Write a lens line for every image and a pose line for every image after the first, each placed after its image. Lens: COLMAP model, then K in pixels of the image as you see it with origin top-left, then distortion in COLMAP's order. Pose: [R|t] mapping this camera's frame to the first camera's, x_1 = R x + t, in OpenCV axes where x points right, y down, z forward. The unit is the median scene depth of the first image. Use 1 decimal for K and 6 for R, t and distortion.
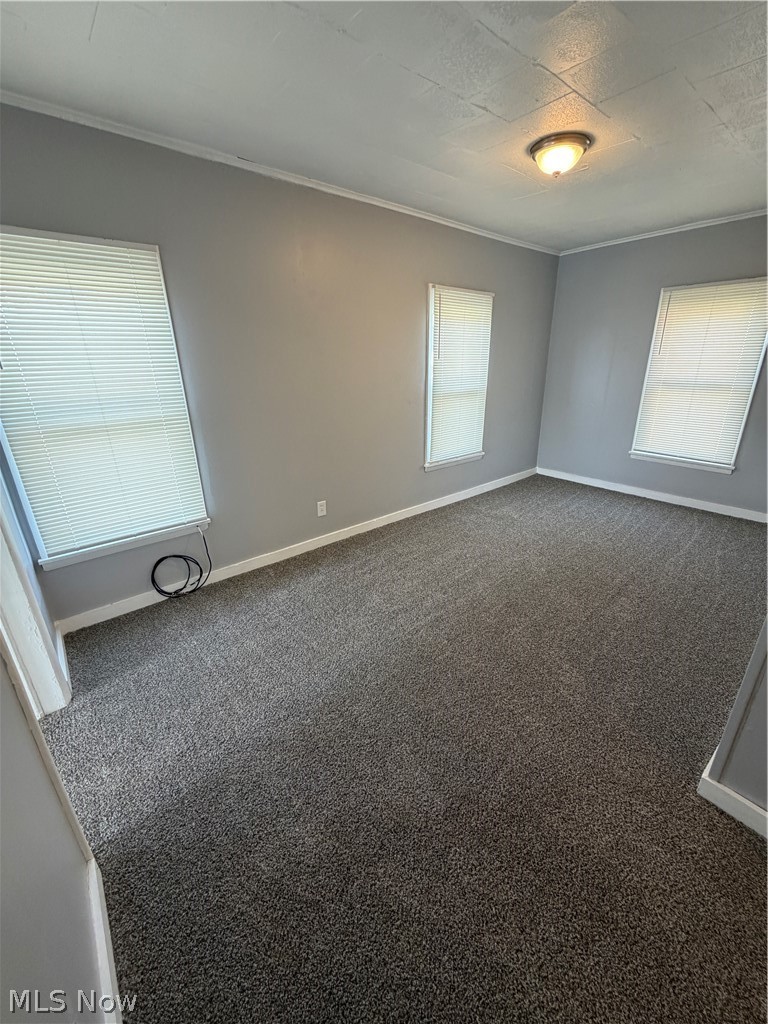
lens RADIAL K [[406.1, 0, 382.3], [0, 406.1, 509.7], [0, 0, 1]] dist [-0.002992, -0.000966]
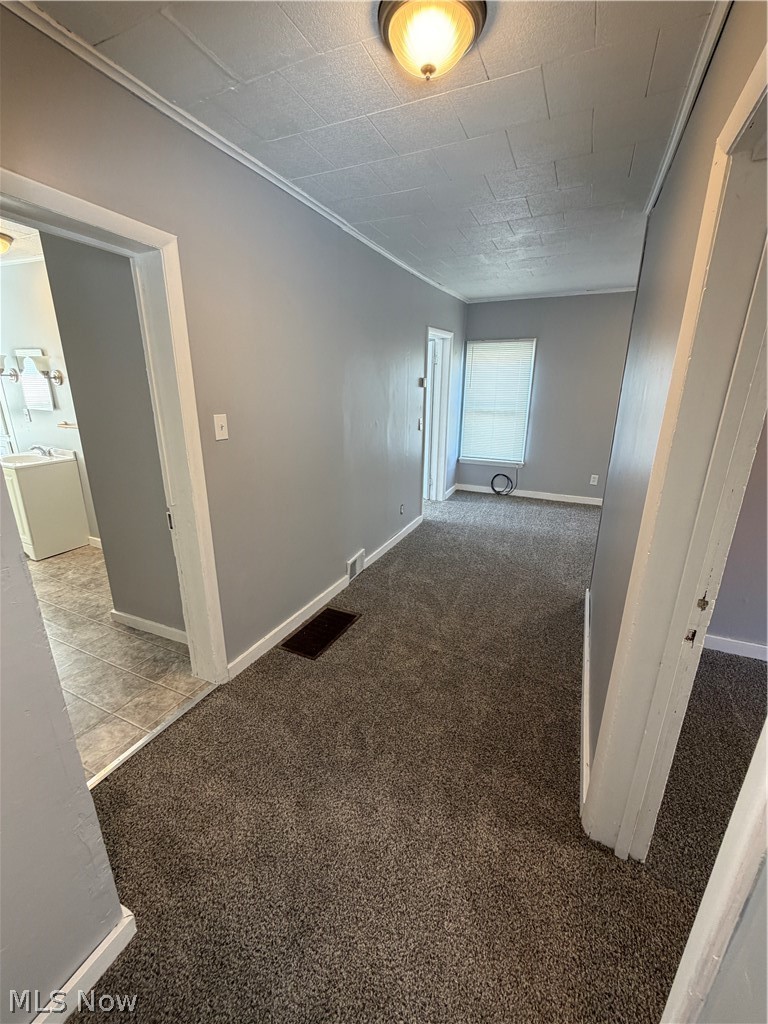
lens RADIAL K [[410.4, 0, 383.0], [0, 410.4, 509.6], [0, 0, 1]] dist [0.002550, 0.000254]
pose [[0.428090, 0.280526, -0.859095, 0.992000], [-0.331121, 0.933186, 0.139721, 0.167621], [0.840891, 0.224651, 0.492376, -0.495745]]
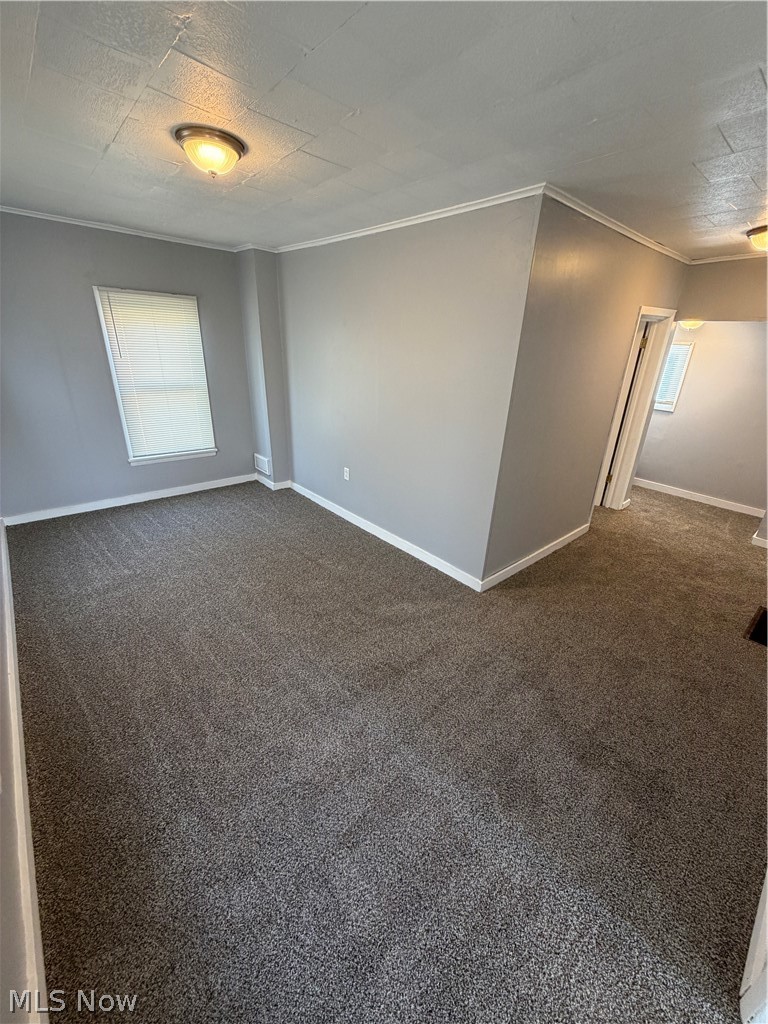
lens RADIAL K [[406.1, 0, 382.3], [0, 406.1, 509.7], [0, 0, 1]] dist [-0.002992, -0.000966]
pose [[-0.030316, -0.361036, 0.932059, -0.477138], [0.314484, 0.881686, 0.351753, -0.272195], [-0.948779, 0.303781, 0.086811, 0.569767]]
